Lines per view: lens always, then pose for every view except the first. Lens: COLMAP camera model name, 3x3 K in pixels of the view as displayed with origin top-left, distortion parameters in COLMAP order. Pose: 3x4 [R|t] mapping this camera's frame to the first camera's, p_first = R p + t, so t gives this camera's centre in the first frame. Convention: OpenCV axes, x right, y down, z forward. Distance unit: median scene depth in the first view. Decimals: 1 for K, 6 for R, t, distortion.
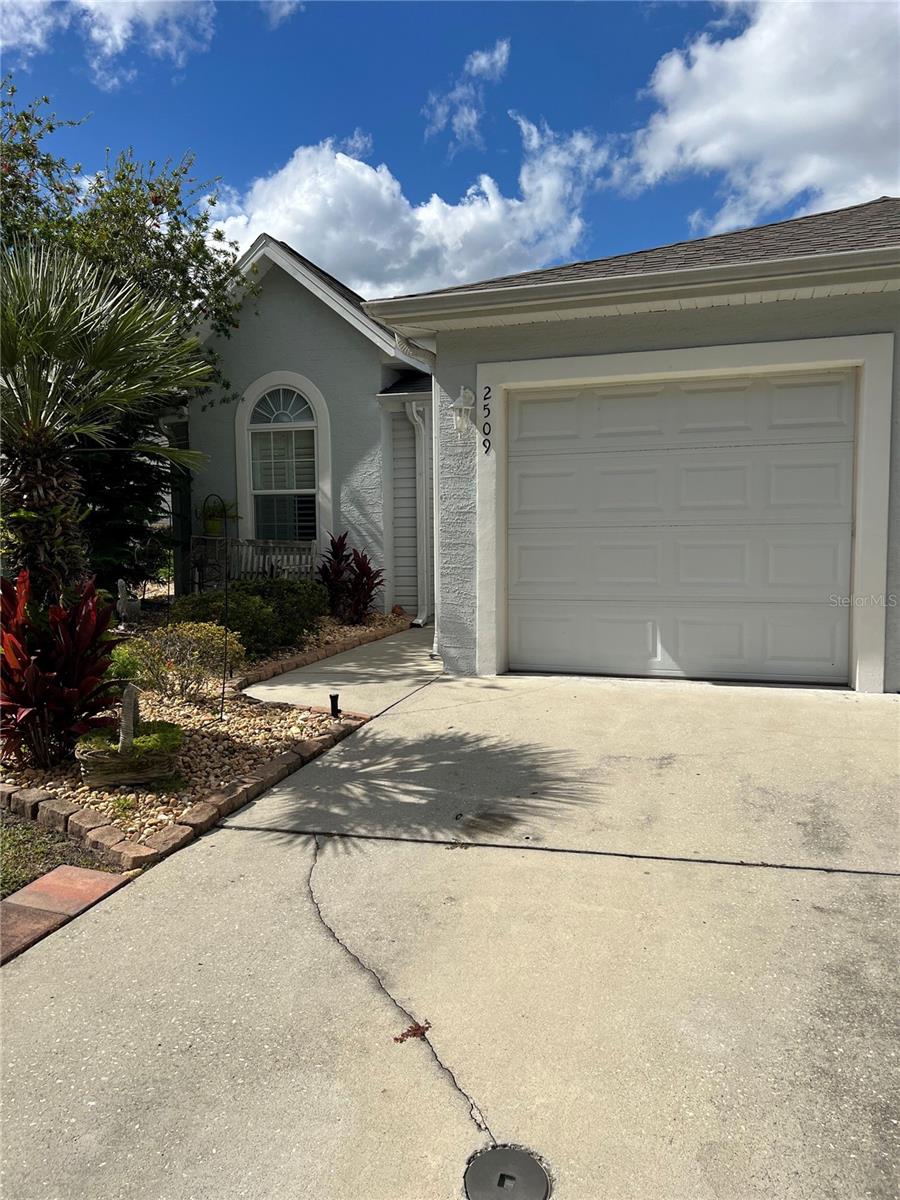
lens RADIAL K [[901.0, 0, 450.0], [0, 901.0, 600.0], [0, 0, 1]] dist [0.057882, -0.108221]
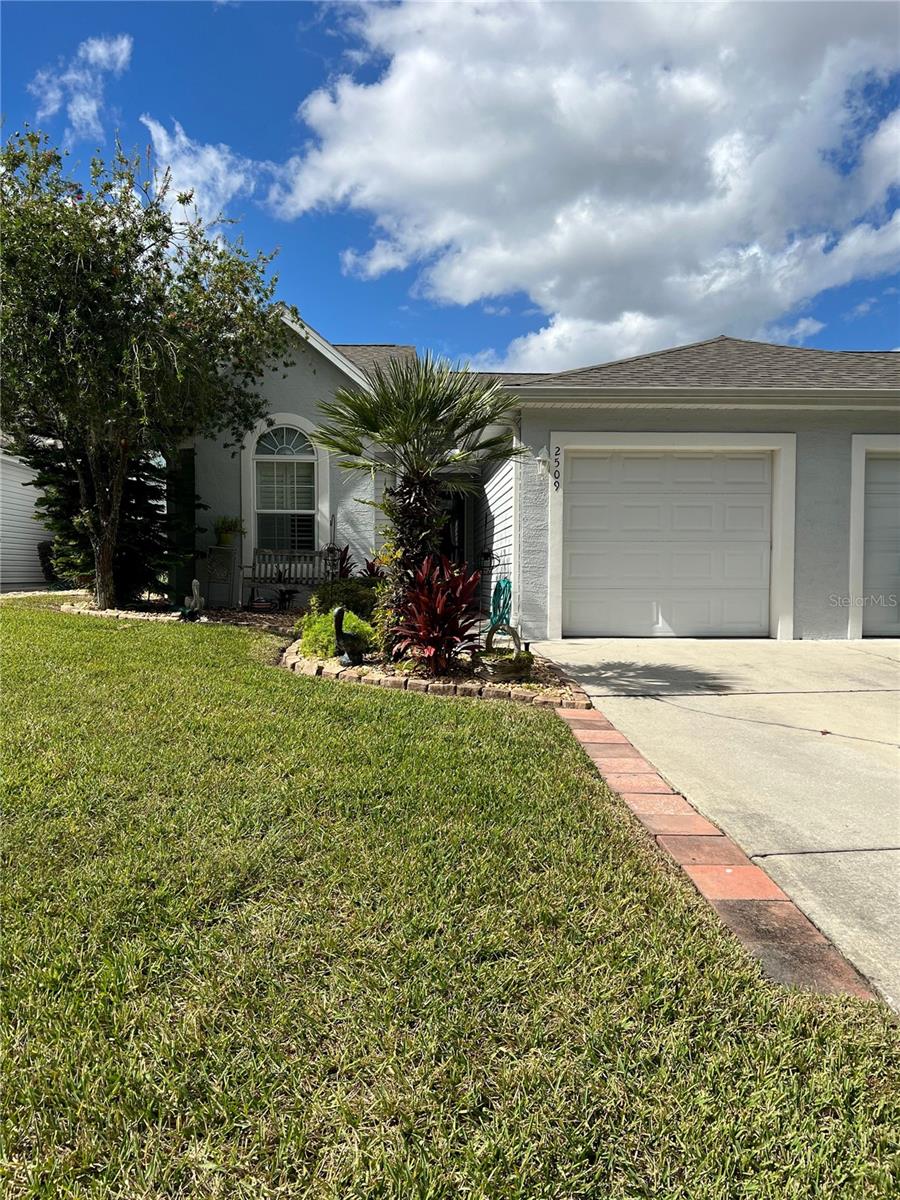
lens RADIAL K [[918.8, 0, 450.0], [0, 918.8, 600.0], [0, 0, 1]] dist [-0.000446, 0.000129]
pose [[0.937083, -0.001985, 0.349102, -0.640093], [0.013633, 0.999429, -0.030911, 0.062467], [-0.348841, 0.033726, 0.936575, -0.354933]]
